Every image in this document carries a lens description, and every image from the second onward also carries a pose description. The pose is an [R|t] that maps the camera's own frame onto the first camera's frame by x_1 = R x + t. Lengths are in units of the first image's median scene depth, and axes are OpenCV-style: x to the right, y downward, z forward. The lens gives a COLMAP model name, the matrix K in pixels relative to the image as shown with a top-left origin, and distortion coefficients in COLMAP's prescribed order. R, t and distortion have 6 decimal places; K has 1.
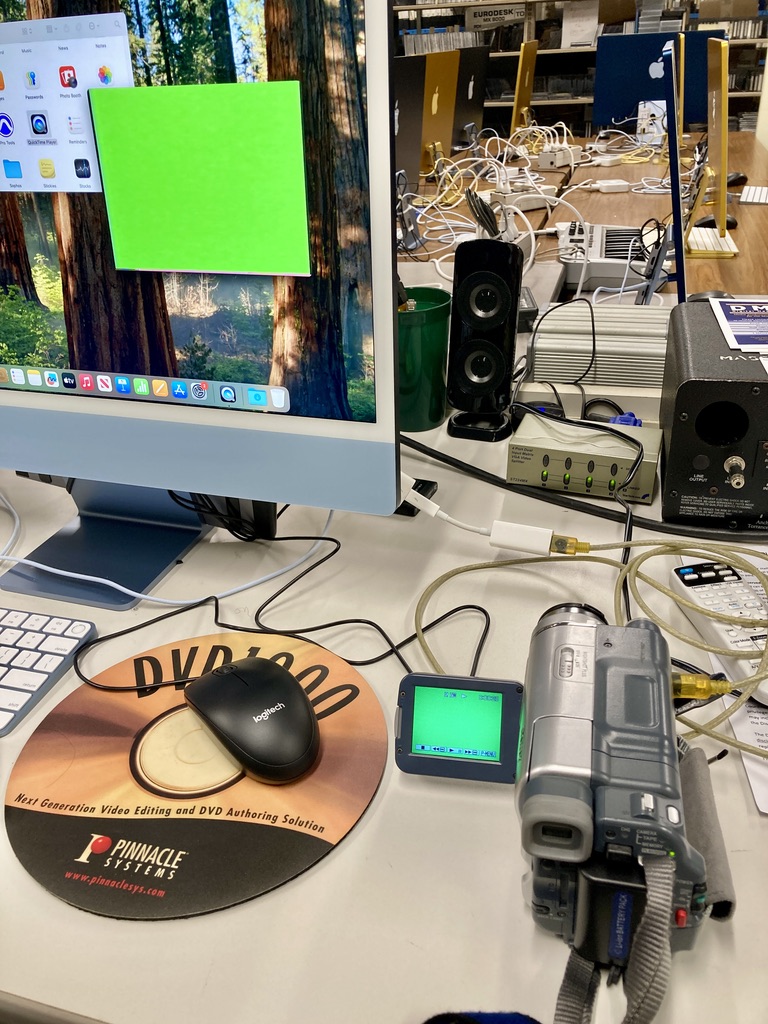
lens RADIAL K [[832.7, 0, 366.7], [0, 832.7, 525.8], [0, 0, 1]] dist [-0.063312, 0.001727]
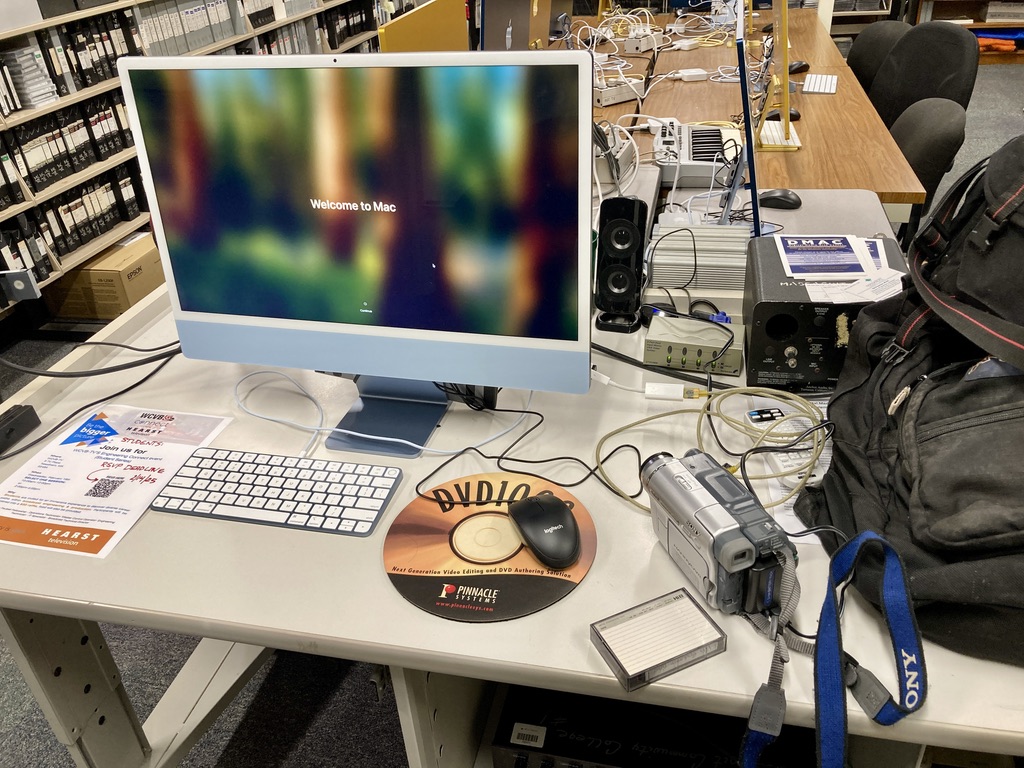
lens RADIAL K [[832.7, 0, 512.0], [0, 832.7, 384.0], [0, 0, 1]] dist [-0.063312, 0.001727]
pose [[0.996878, -0.037638, 0.069402, -0.167198], [0.036856, 0.999242, 0.012521, -0.043770], [-0.069821, -0.009925, 0.997510, -0.458171]]
